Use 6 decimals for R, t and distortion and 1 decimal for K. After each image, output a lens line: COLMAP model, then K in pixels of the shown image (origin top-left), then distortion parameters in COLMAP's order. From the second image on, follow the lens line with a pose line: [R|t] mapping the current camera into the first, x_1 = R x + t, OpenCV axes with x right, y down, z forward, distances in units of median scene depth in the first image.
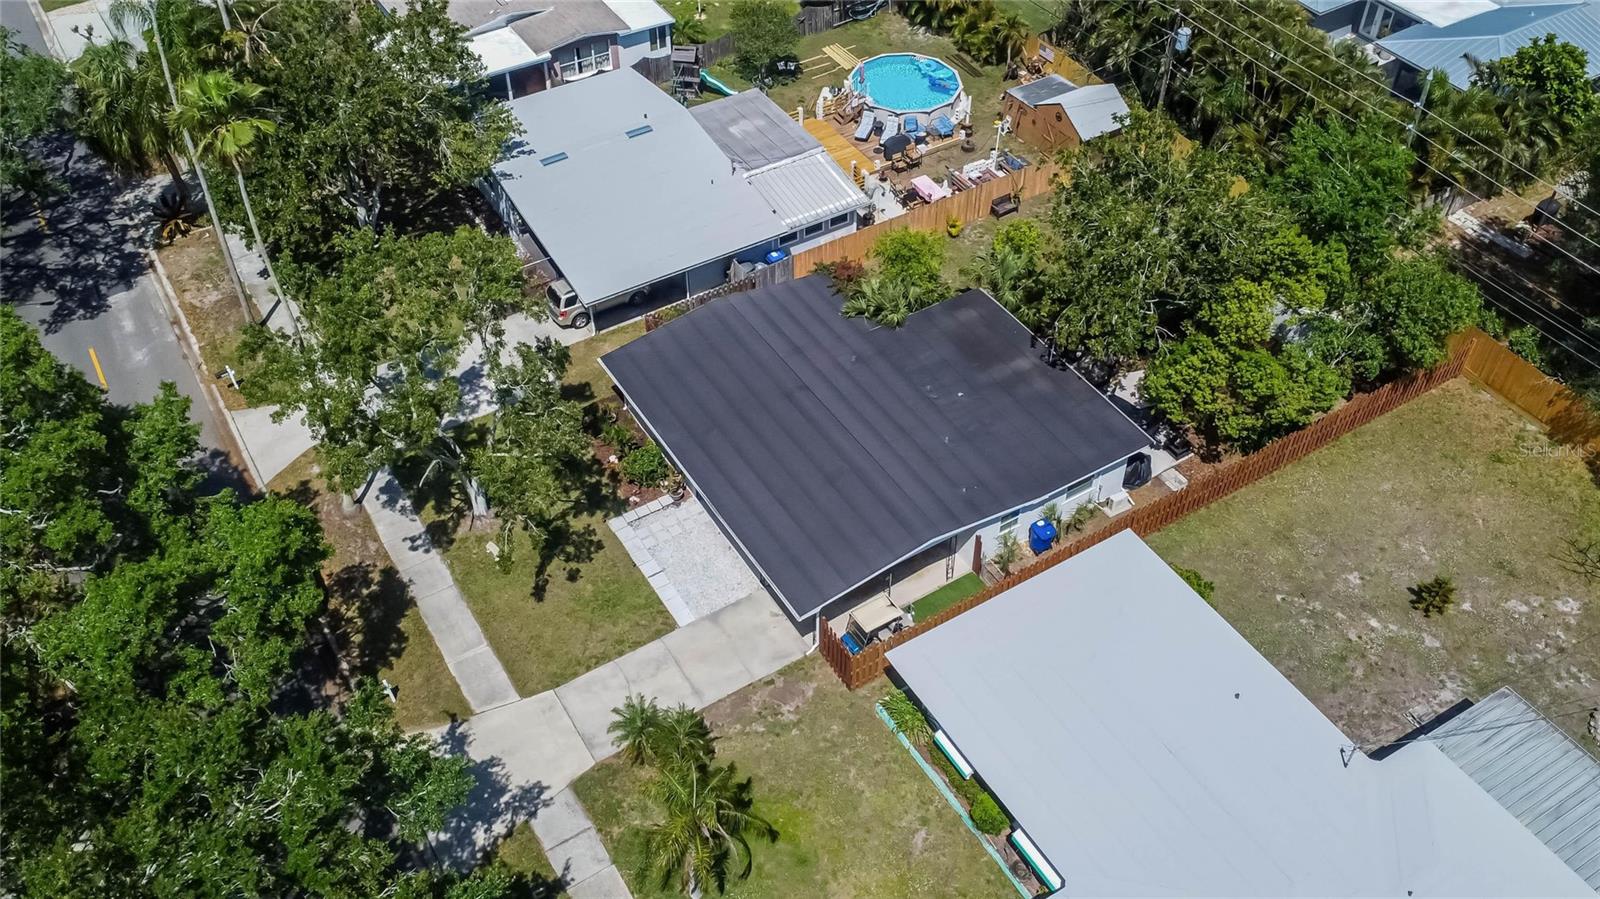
lens RADIAL K [[1328.3, 0, 800.0], [0, 1328.3, 449.5], [0, 0, 1]] dist [-0.001657, 0.004031]
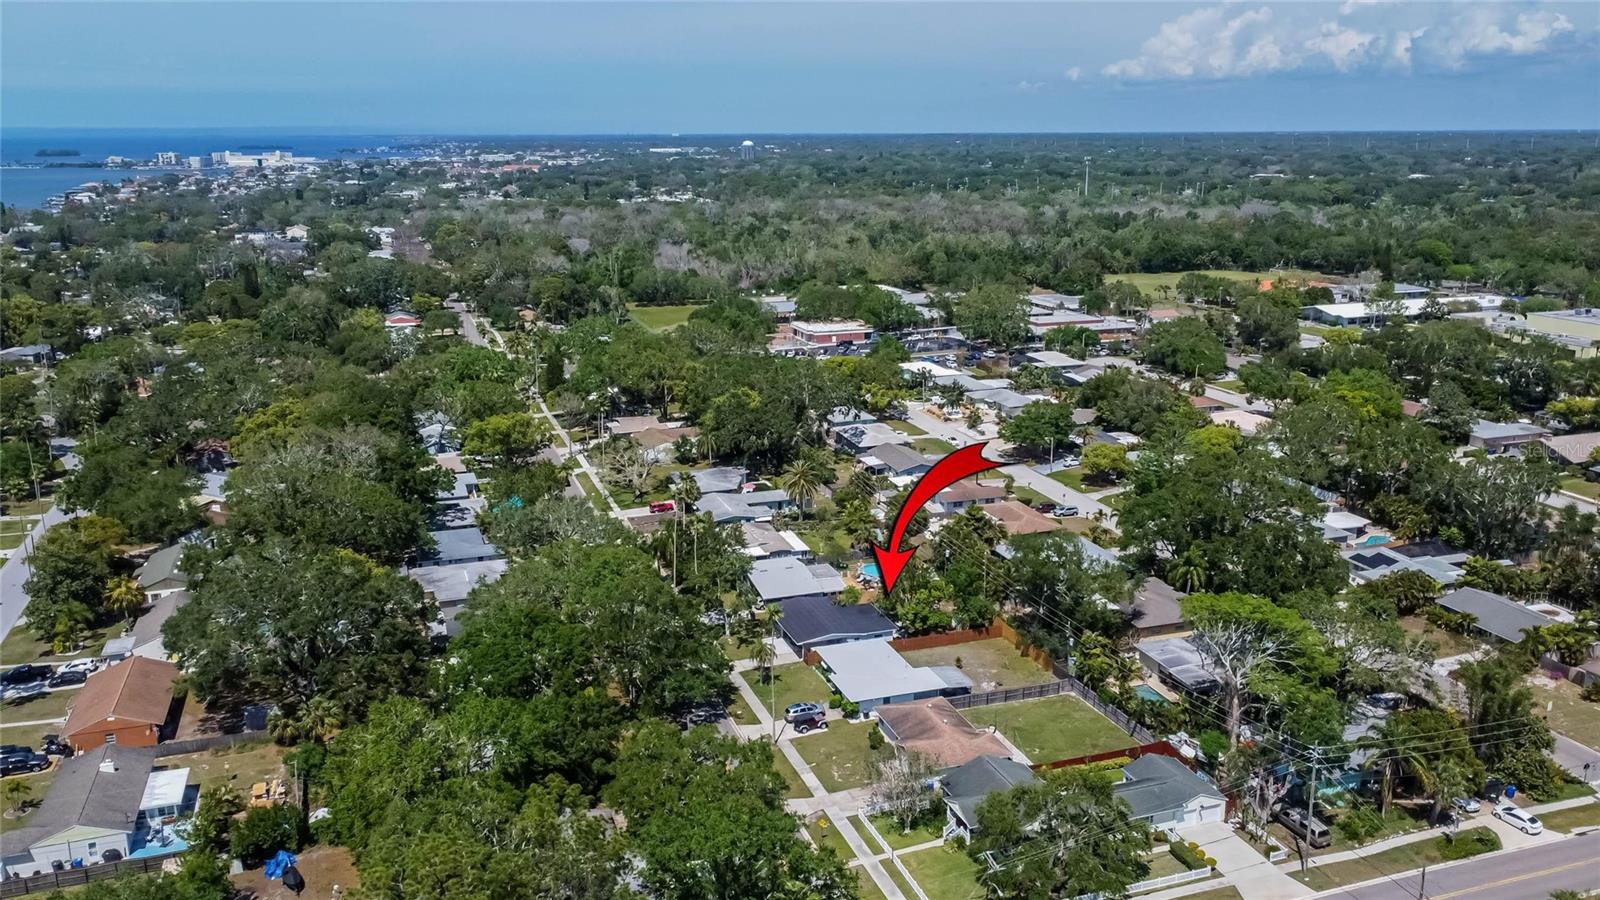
lens RADIAL K [[1210.1, 0, 800.0], [0, 1210.1, 450.0], [0, 0, 1]] dist [0.006079, 0.001624]
pose [[0.976701, 0.048115, -0.209141, 0.714082], [-0.150031, 0.849908, -0.505122, 1.408319], [0.153447, 0.524730, 0.837324, -2.322570]]
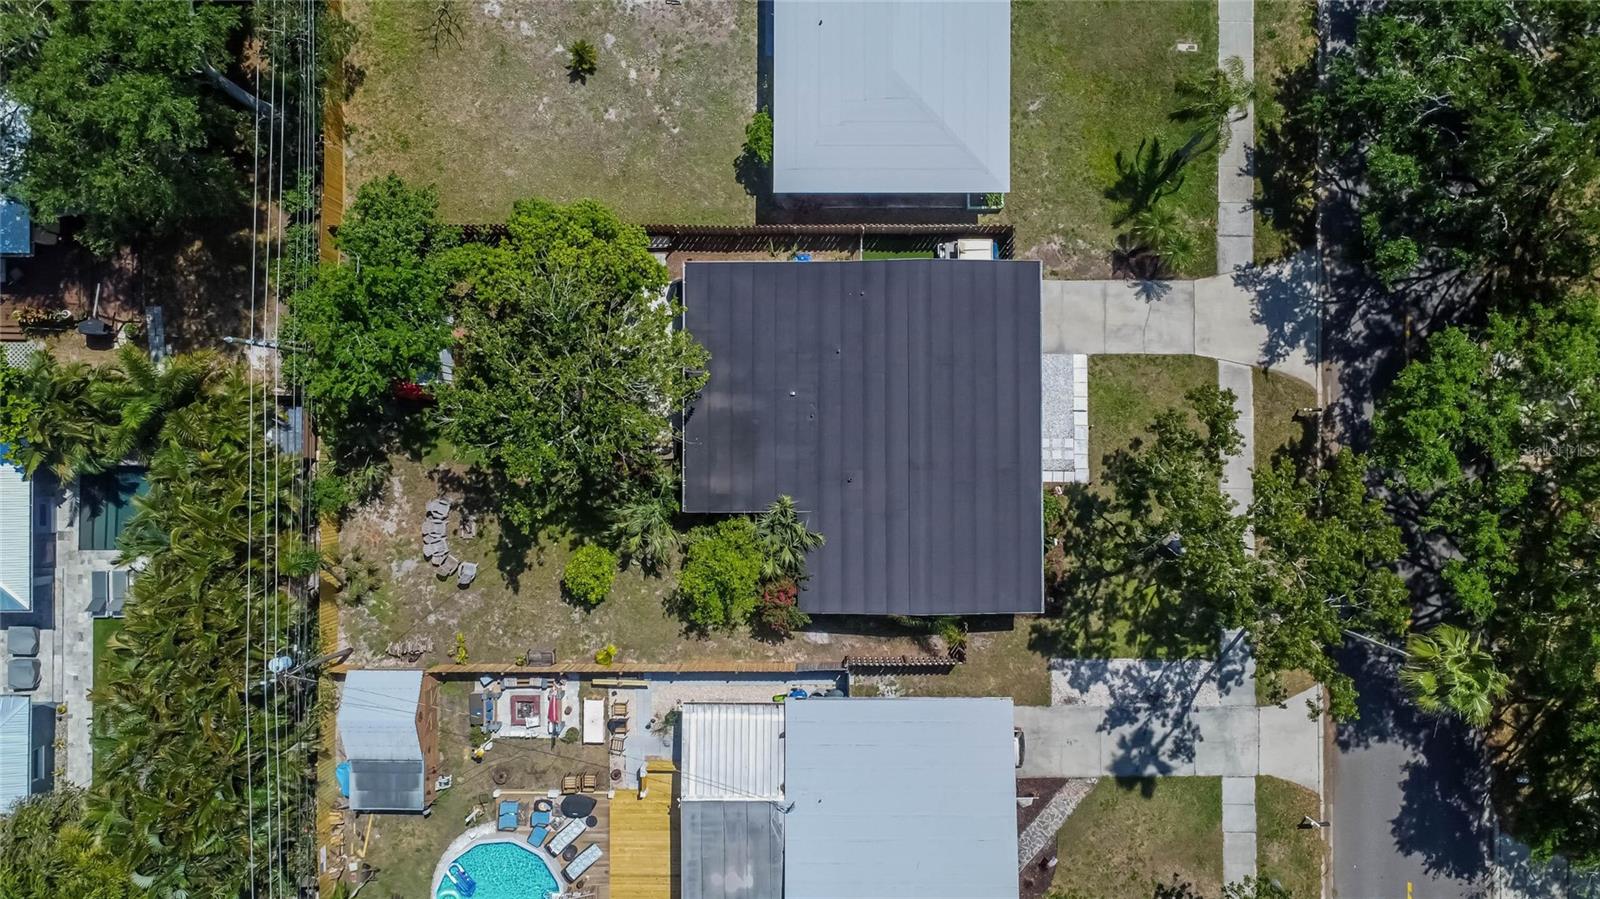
lens RADIAL K [[1210.1, 0, 800.0], [0, 1210.1, 449.5], [0, 0, 1]] dist [0.006079, 0.001624]
pose [[-0.853683, -0.520269, 0.023345, 0.070453], [0.386028, -0.602051, 0.698940, -0.832797], [-0.349582, 0.605685, 0.714799, 0.305901]]
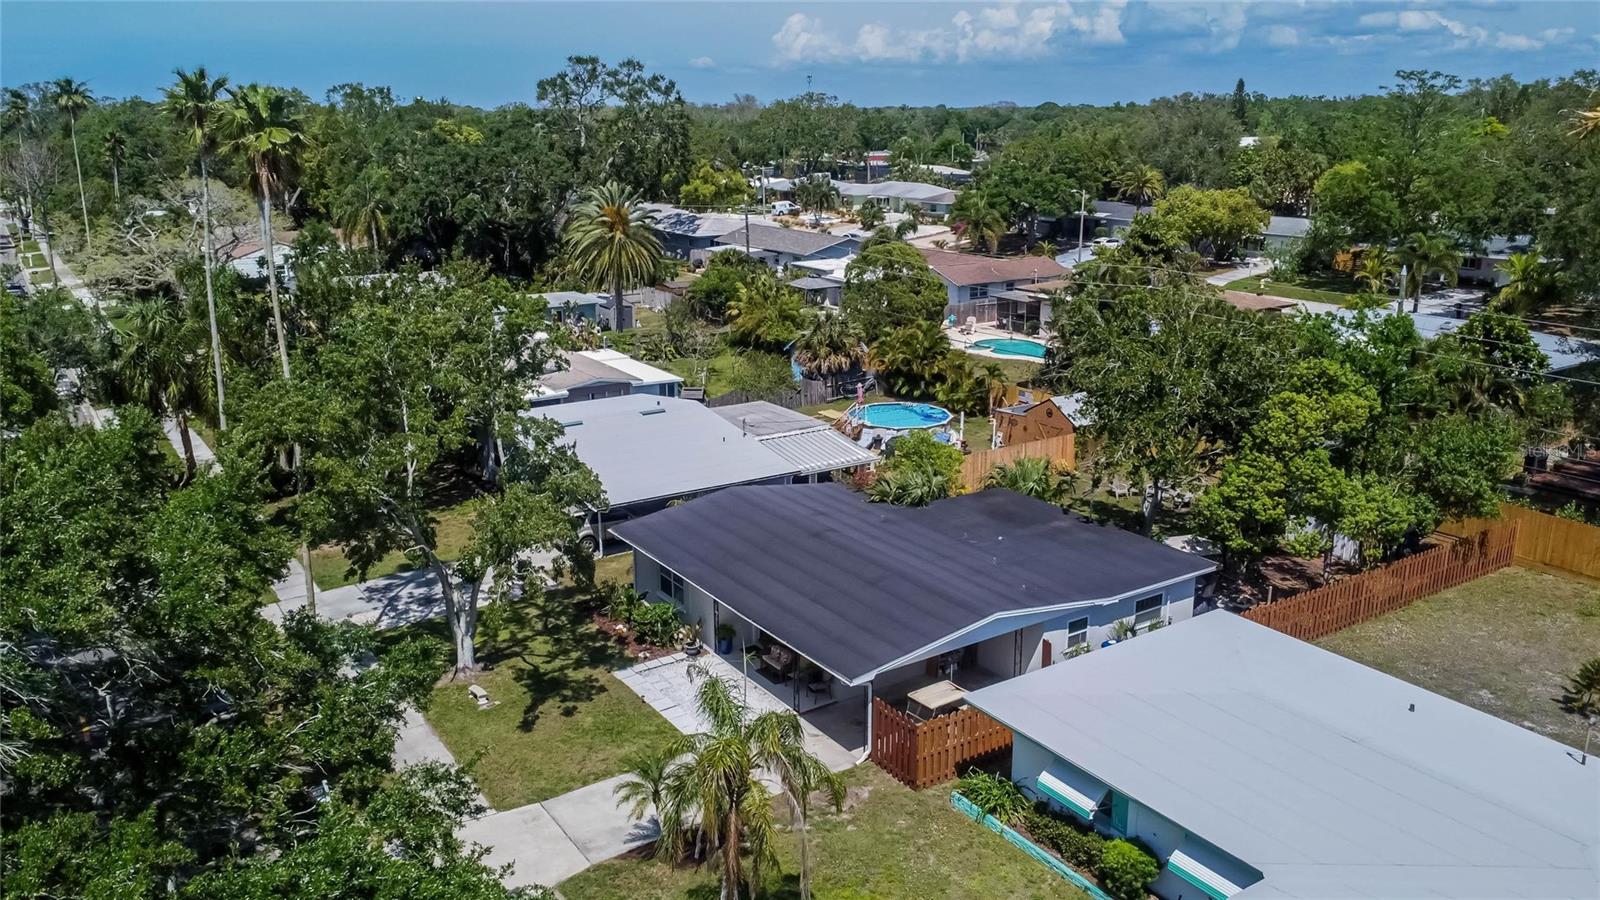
lens RADIAL K [[1210.1, 0, 800.0], [0, 1210.1, 450.0], [0, 0, 1]] dist [0.006079, 0.001624]
pose [[0.999314, -0.015977, 0.033420, -0.049135], [0.030644, 0.863440, -0.503519, 0.345820], [-0.020811, 0.504198, 0.863337, 0.255858]]
